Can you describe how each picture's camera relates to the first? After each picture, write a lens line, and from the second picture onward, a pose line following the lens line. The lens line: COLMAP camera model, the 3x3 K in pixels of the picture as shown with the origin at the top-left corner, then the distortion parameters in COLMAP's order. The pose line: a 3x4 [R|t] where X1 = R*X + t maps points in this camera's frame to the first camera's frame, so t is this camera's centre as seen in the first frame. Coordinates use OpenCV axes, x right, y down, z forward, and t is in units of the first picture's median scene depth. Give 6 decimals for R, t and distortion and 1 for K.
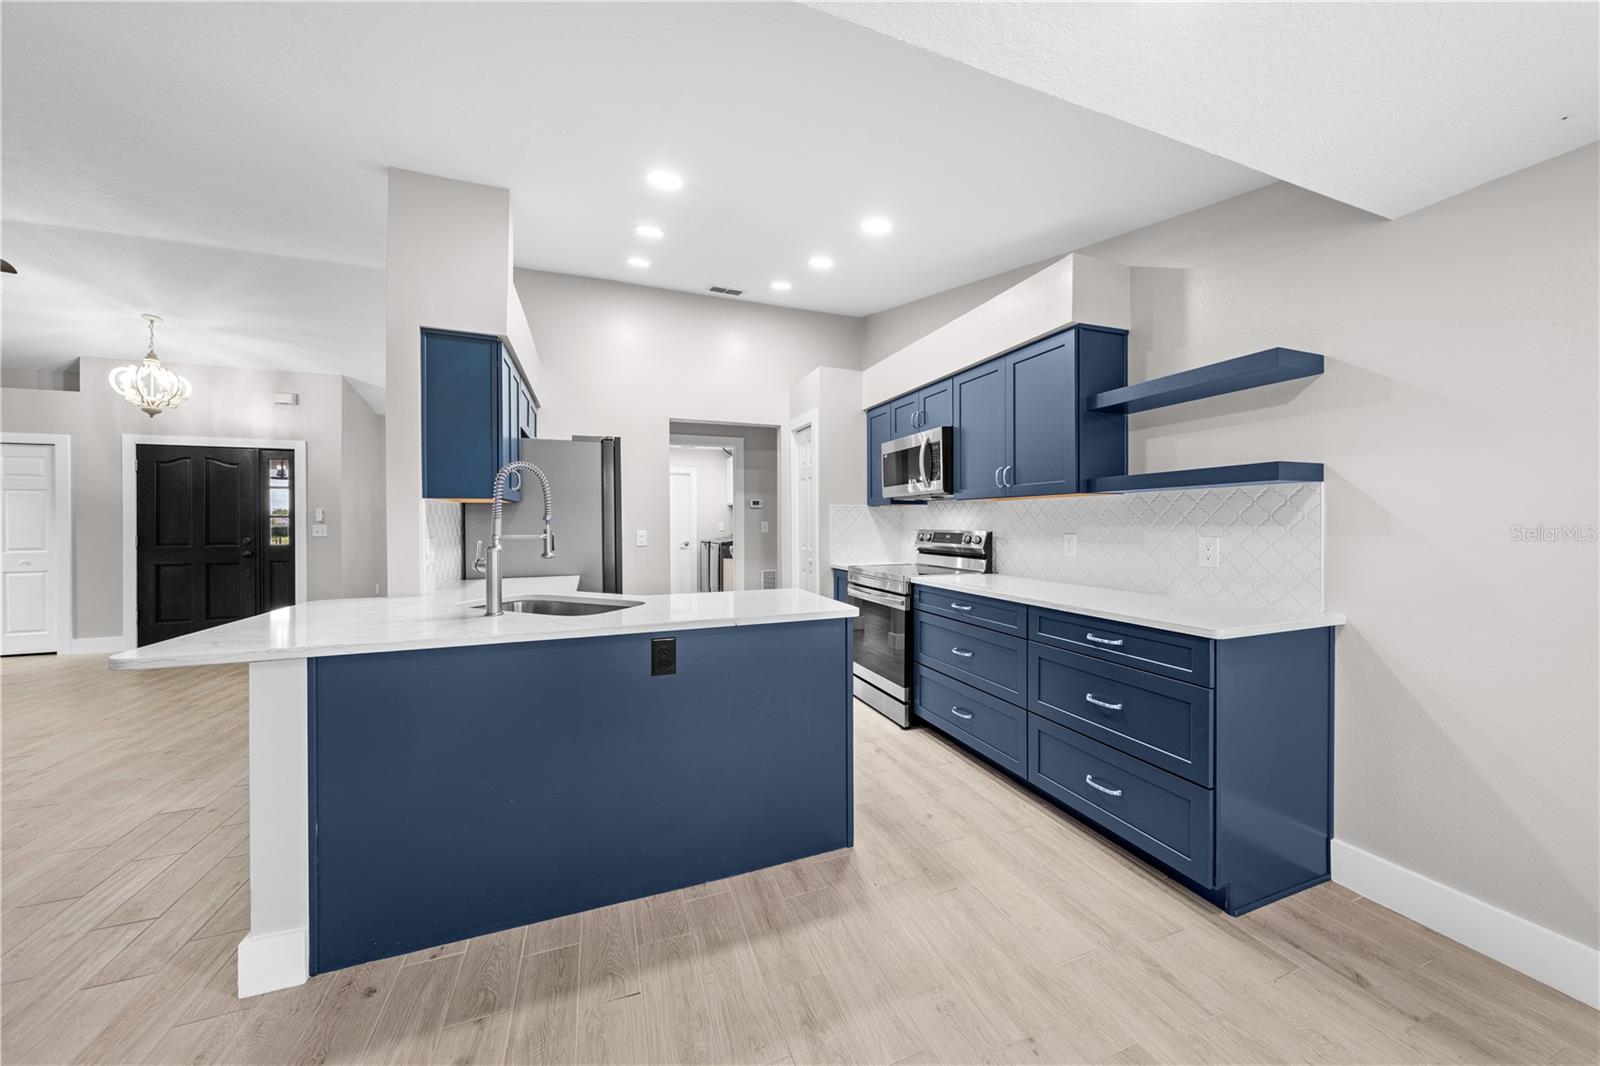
lens RADIAL K [[547.7, 0, 804.6], [0, 547.7, 522.5], [0, 0, 1]] dist [-0.000811, 0.000018]
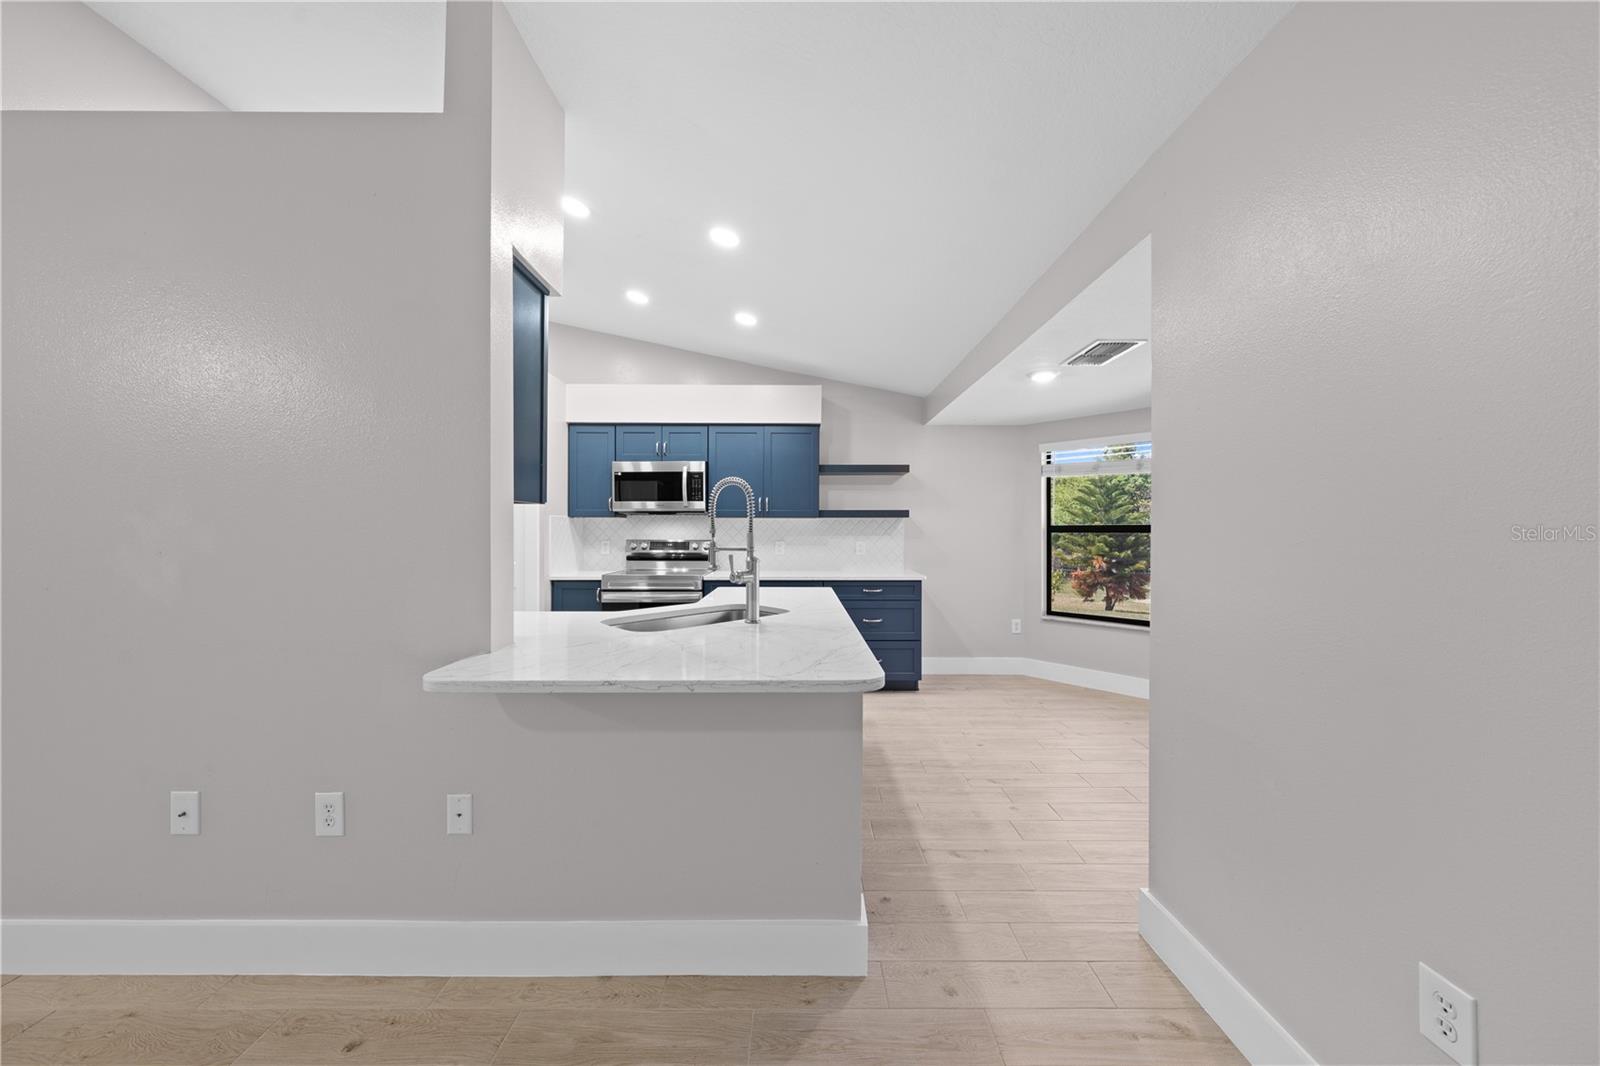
lens RADIAL K [[542.2, 0, 802.7], [0, 542.2, 530.3], [0, 0, 1]] dist [-0.001867, -0.000086]
pose [[0.351585, 0.005801, 0.936138, -0.859806], [-0.002499, 0.999983, -0.005258, -0.002214], [-0.936153, -0.000491, 0.351593, 0.305431]]
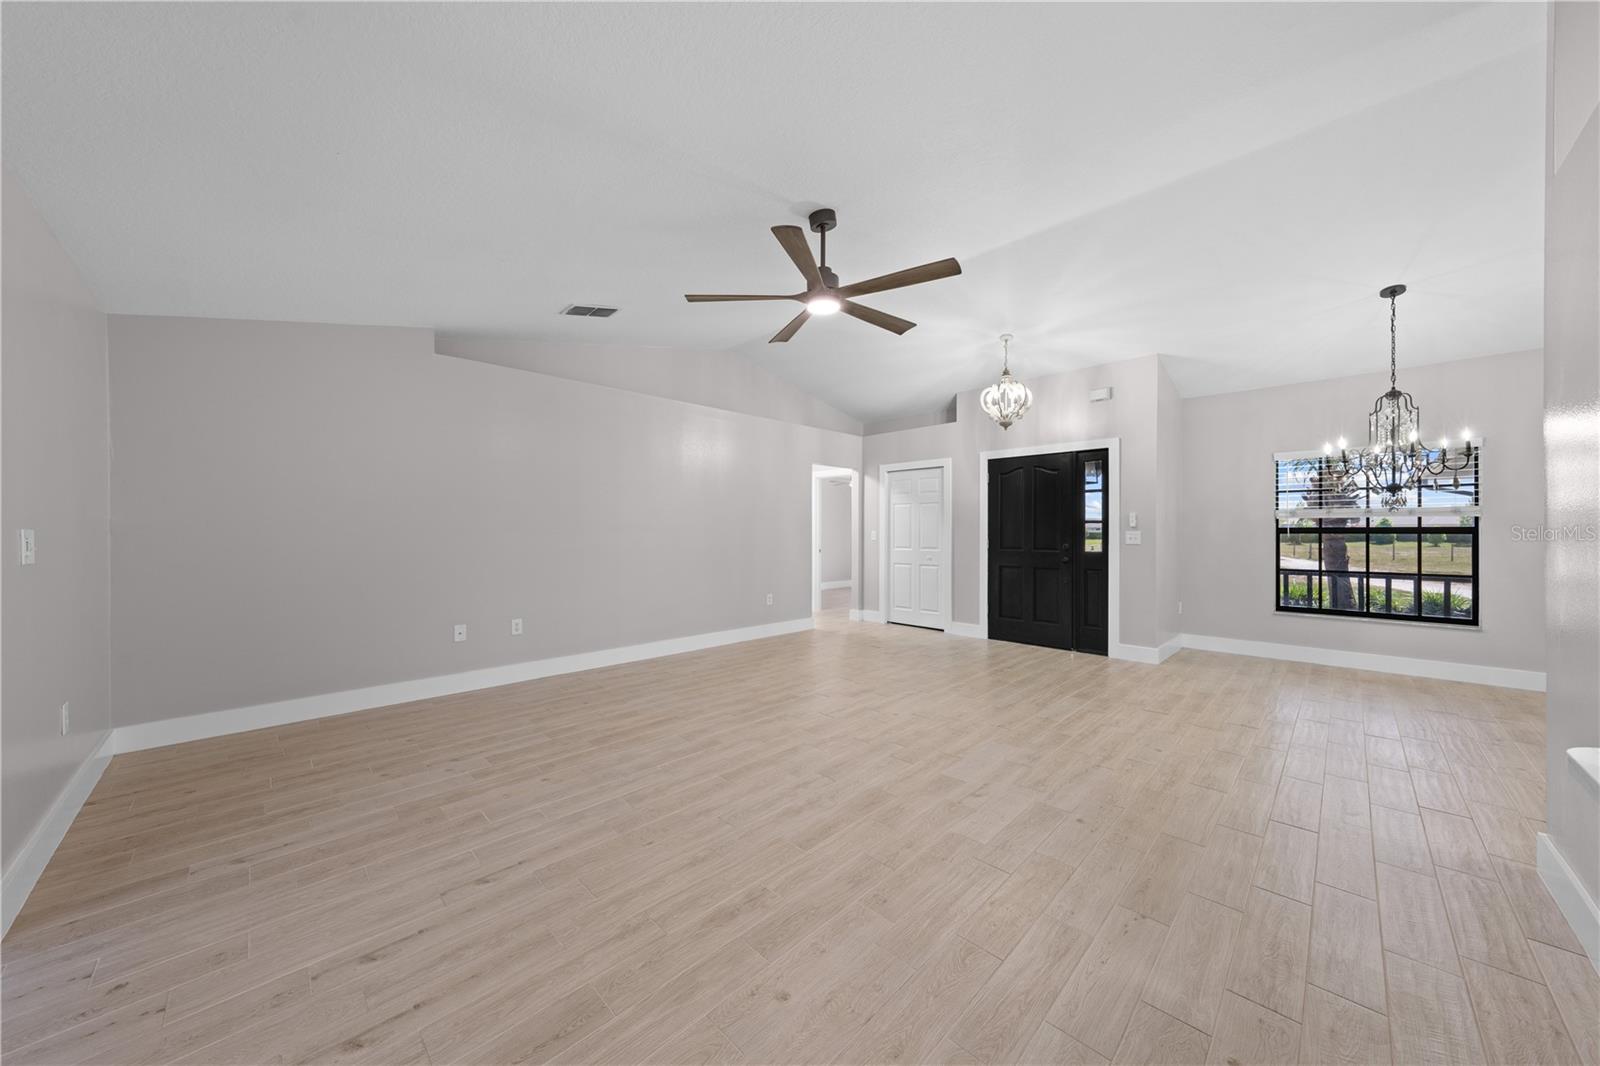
lens RADIAL K [[548.0, 0, 801.8], [0, 548.0, 531.3], [0, 0, 1]] dist [-0.002094, 0.000001]
pose [[0.411945, 0.005826, -0.911190, -0.527583], [-0.002461, 0.999983, 0.005281, 0.002909], [0.911205, 0.000067, 0.411953, 0.268897]]
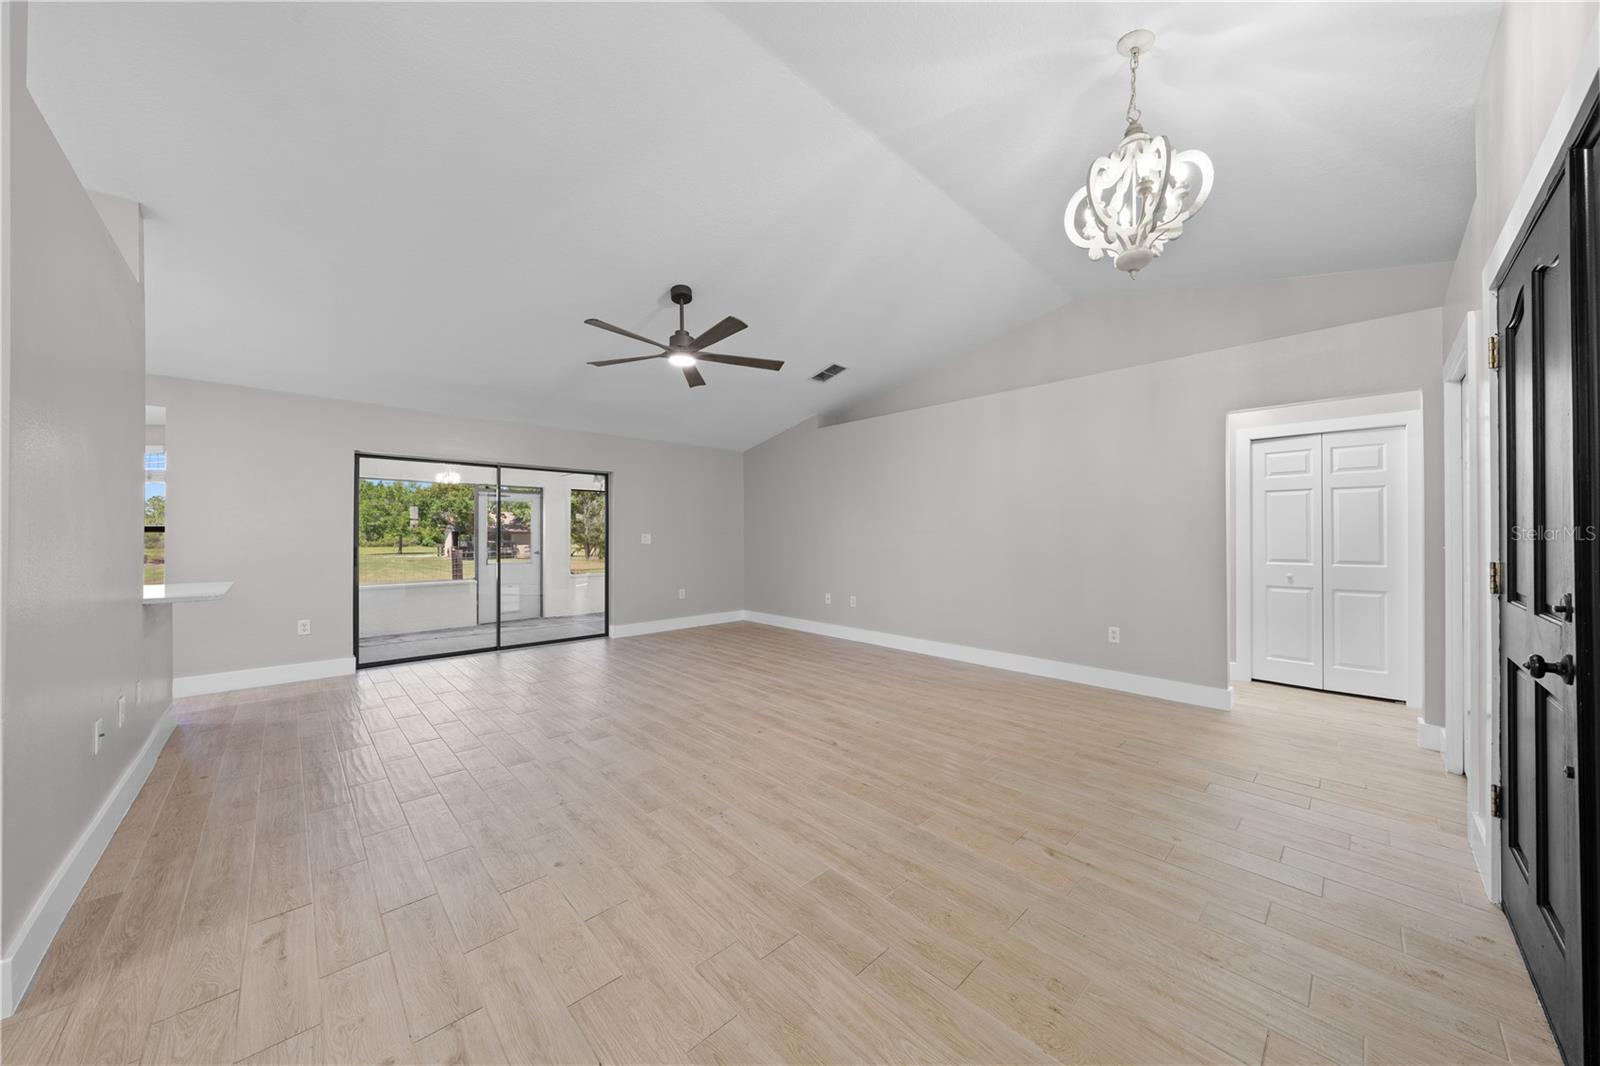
lens RADIAL K [[540.0, 0, 802.9], [0, 540.0, 535.6], [0, 0, 1]] dist [-0.009572, -0.000103]
pose [[-0.920214, 0.003692, -0.391399, -1.109638], [0.003141, 0.999993, 0.002047, 0.009632], [0.391404, 0.000655, -0.920219, 1.784327]]
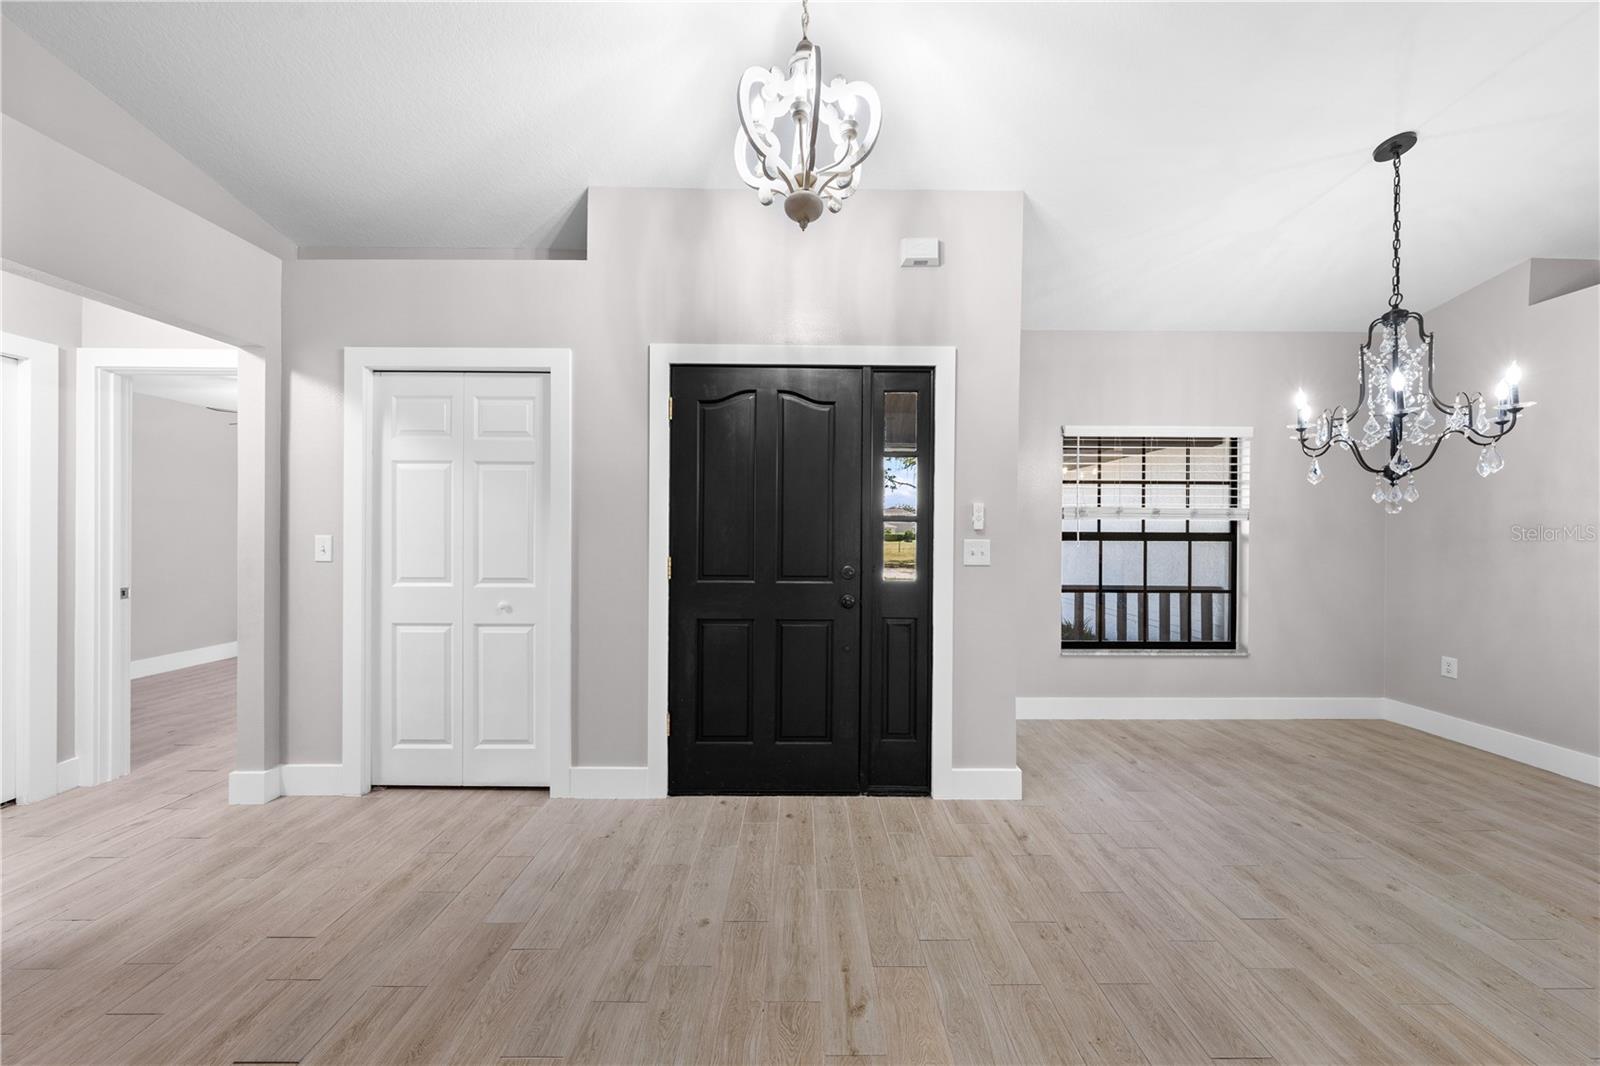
lens RADIAL K [[541.5, 0, 802.6], [0, 541.5, 533.1], [0, 0, 1]] dist [-0.000952, 0.000109]
pose [[0.937877, 0.011439, -0.346778, -1.495751], [-0.010510, 0.999934, 0.004559, 0.000051], [0.346808, -0.000631, 0.937936, 0.942801]]
